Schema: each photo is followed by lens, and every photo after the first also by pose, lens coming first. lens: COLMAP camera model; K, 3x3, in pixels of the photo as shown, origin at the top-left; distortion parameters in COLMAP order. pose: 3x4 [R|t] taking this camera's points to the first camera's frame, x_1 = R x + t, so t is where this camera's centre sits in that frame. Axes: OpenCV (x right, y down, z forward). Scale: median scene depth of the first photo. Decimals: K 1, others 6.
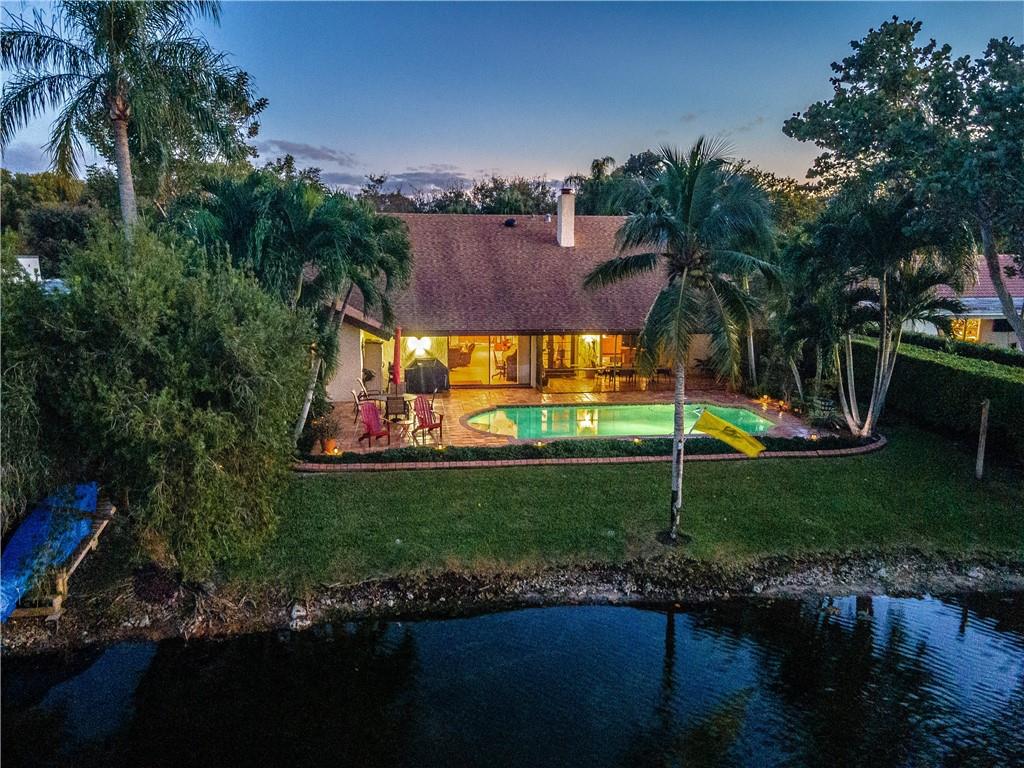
lens RADIAL K [[747.7, 0, 509.7], [0, 747.7, 383.6], [0, 0, 1]] dist [0.024040, 0.031479]
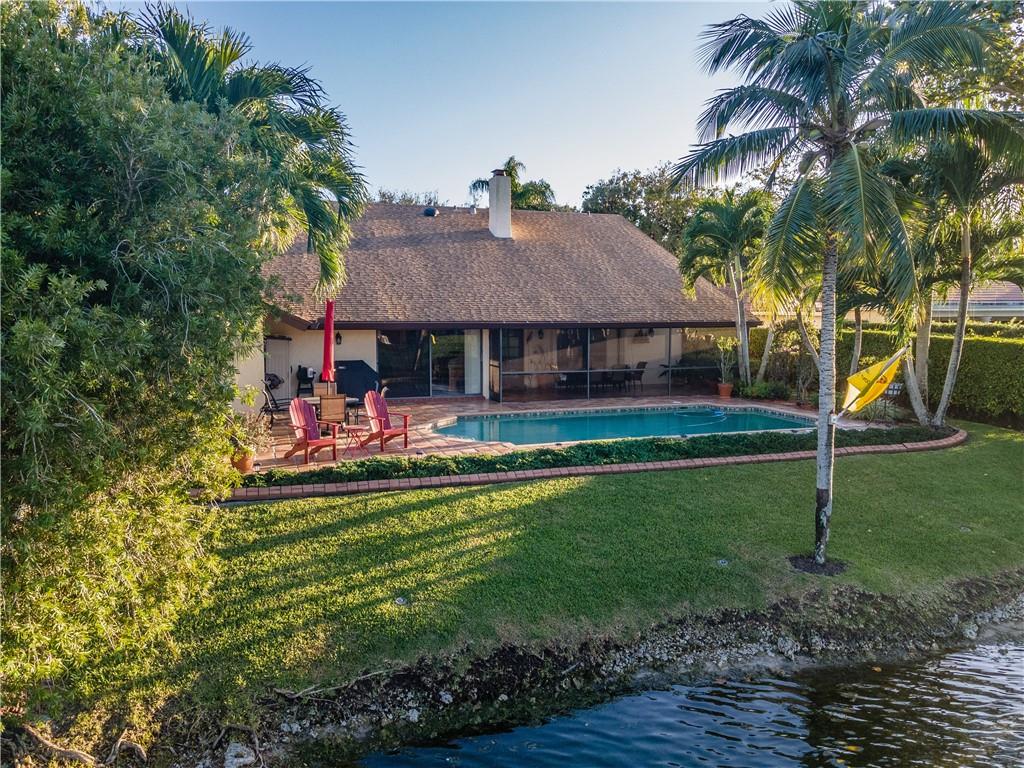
lens RADIAL K [[747.7, 0, 515.3], [0, 747.7, 382.2], [0, 0, 1]] dist [0.024040, 0.031479]
pose [[0.978945, -0.020589, 0.203085, -0.182526], [0.036473, 0.996533, -0.074782, 0.090706], [-0.200841, 0.080615, 0.976301, 0.411759]]
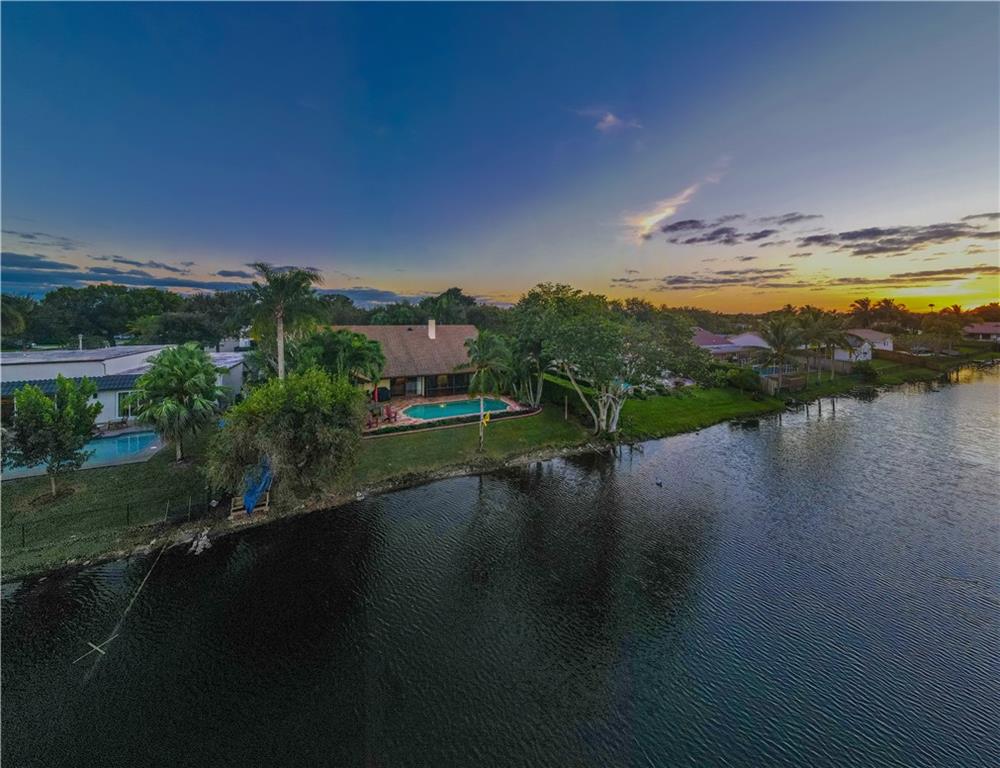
lens RADIAL K [[336.2, 0, 499.0], [0, 336.2, 312.4], [0, 0, 1]] dist [0.002898, 0.000106]
pose [[0.950547, 0.004211, 0.310551, -0.158801], [0.049883, 0.984857, -0.166038, -0.137970], [-0.306547, 0.173318, 0.935943, -0.476568]]
